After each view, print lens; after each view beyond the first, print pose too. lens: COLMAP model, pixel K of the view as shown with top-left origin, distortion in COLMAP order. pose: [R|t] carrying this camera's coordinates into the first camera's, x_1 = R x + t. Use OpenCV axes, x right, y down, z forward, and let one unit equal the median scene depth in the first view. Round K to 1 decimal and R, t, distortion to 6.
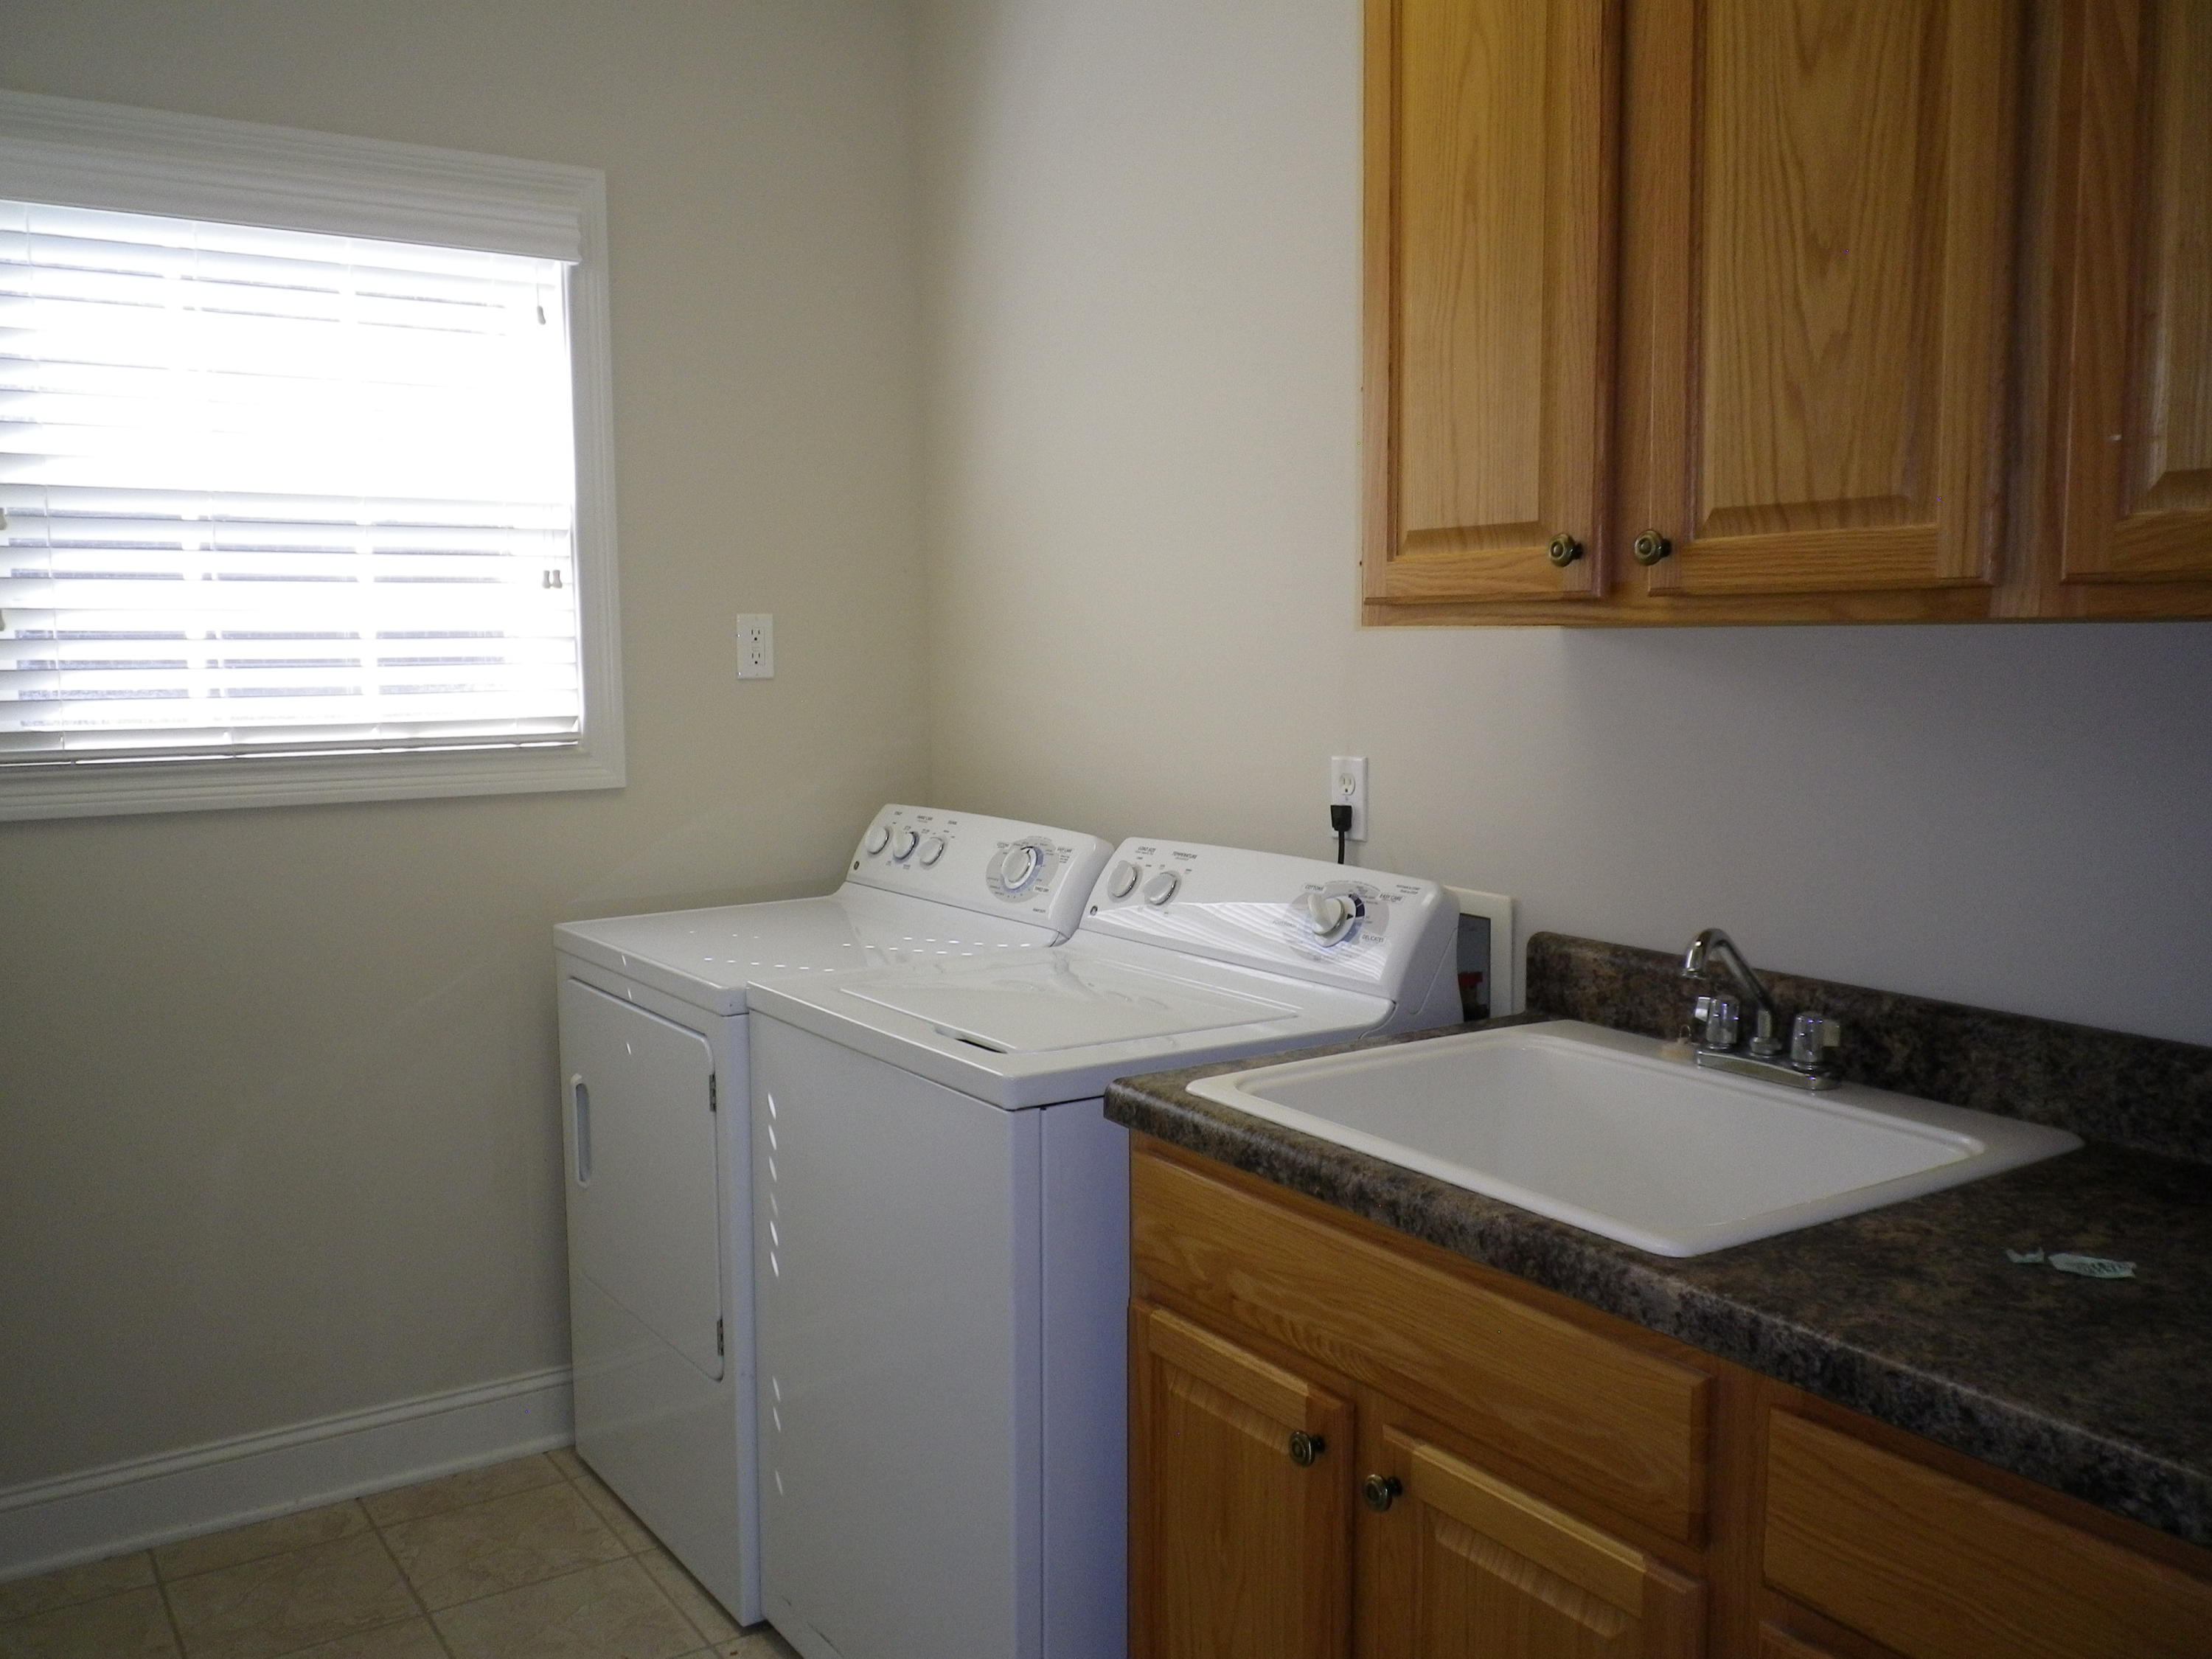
lens RADIAL K [[1854.9, 0, 1087.4], [0, 1854.9, 834.7], [0, 0, 1]] dist [-0.017782, 0.015112]
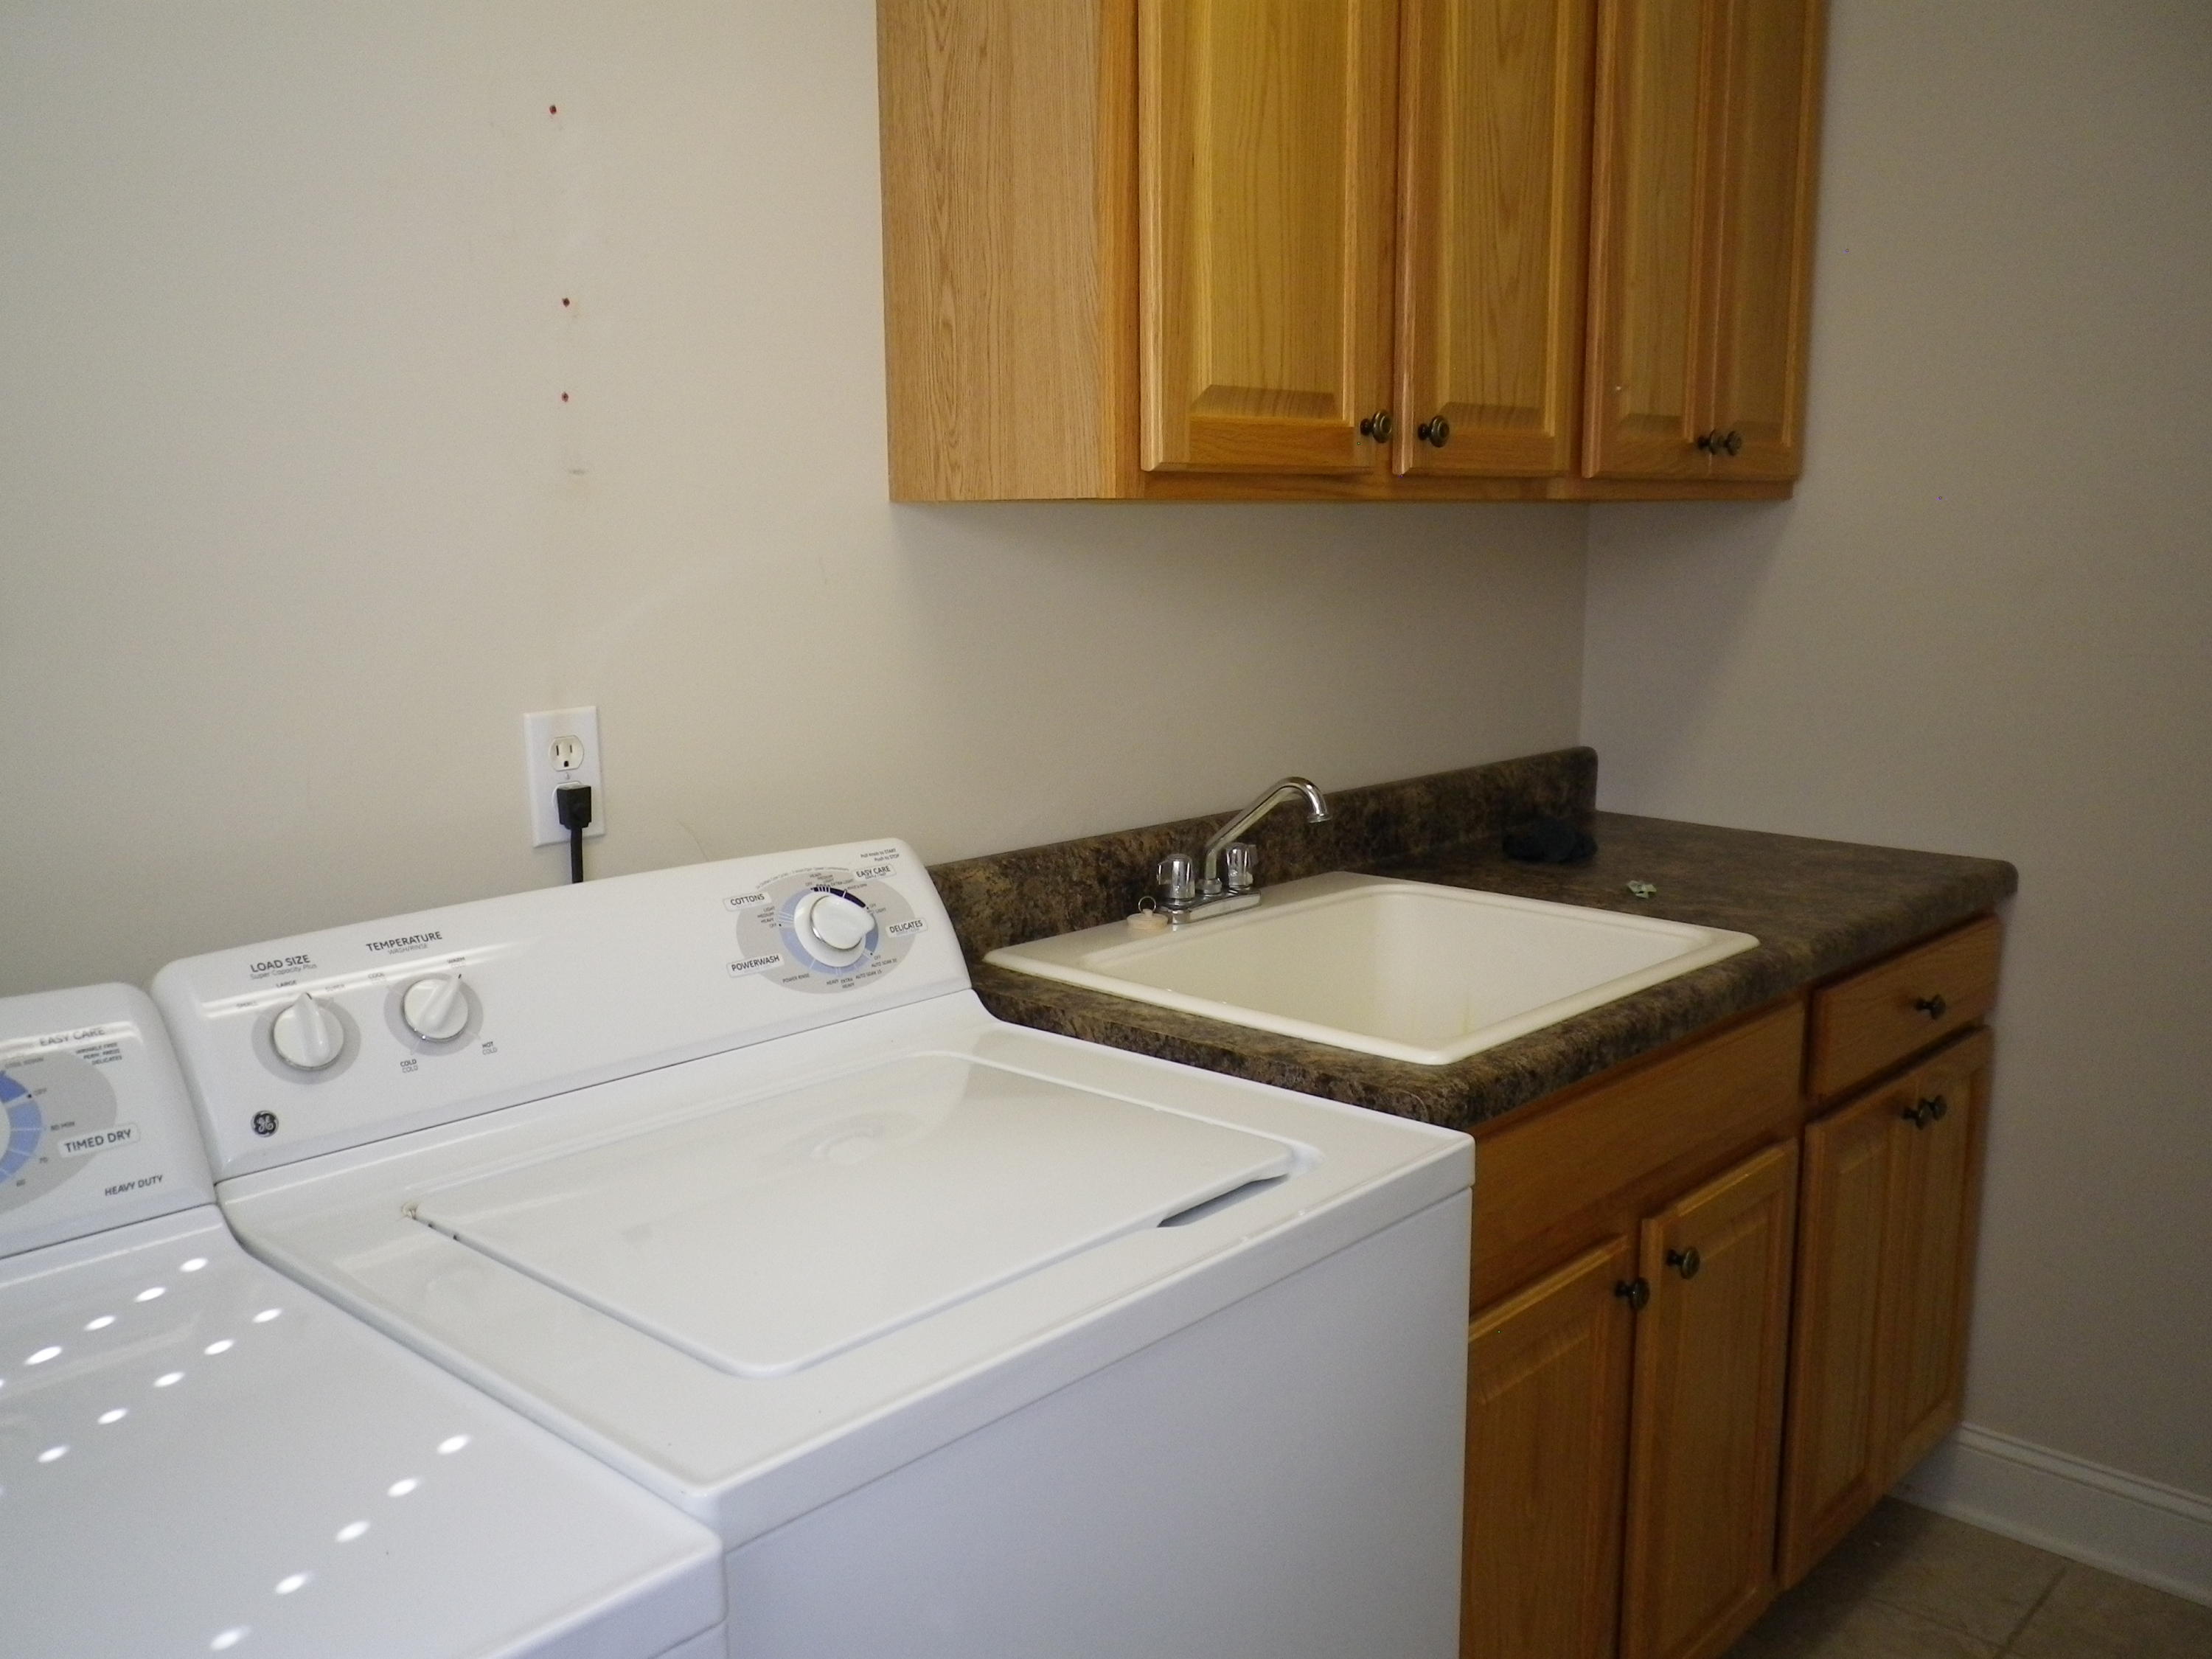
lens RADIAL K [[1854.9, 0, 1087.4], [0, 1854.9, 834.7], [0, 0, 1]] dist [-0.017782, 0.015112]
pose [[-0.223163, -0.159518, 0.961640, -0.717056], [0.111084, 0.975931, 0.187667, -0.139652], [-0.968431, 0.148703, -0.200072, 1.357711]]
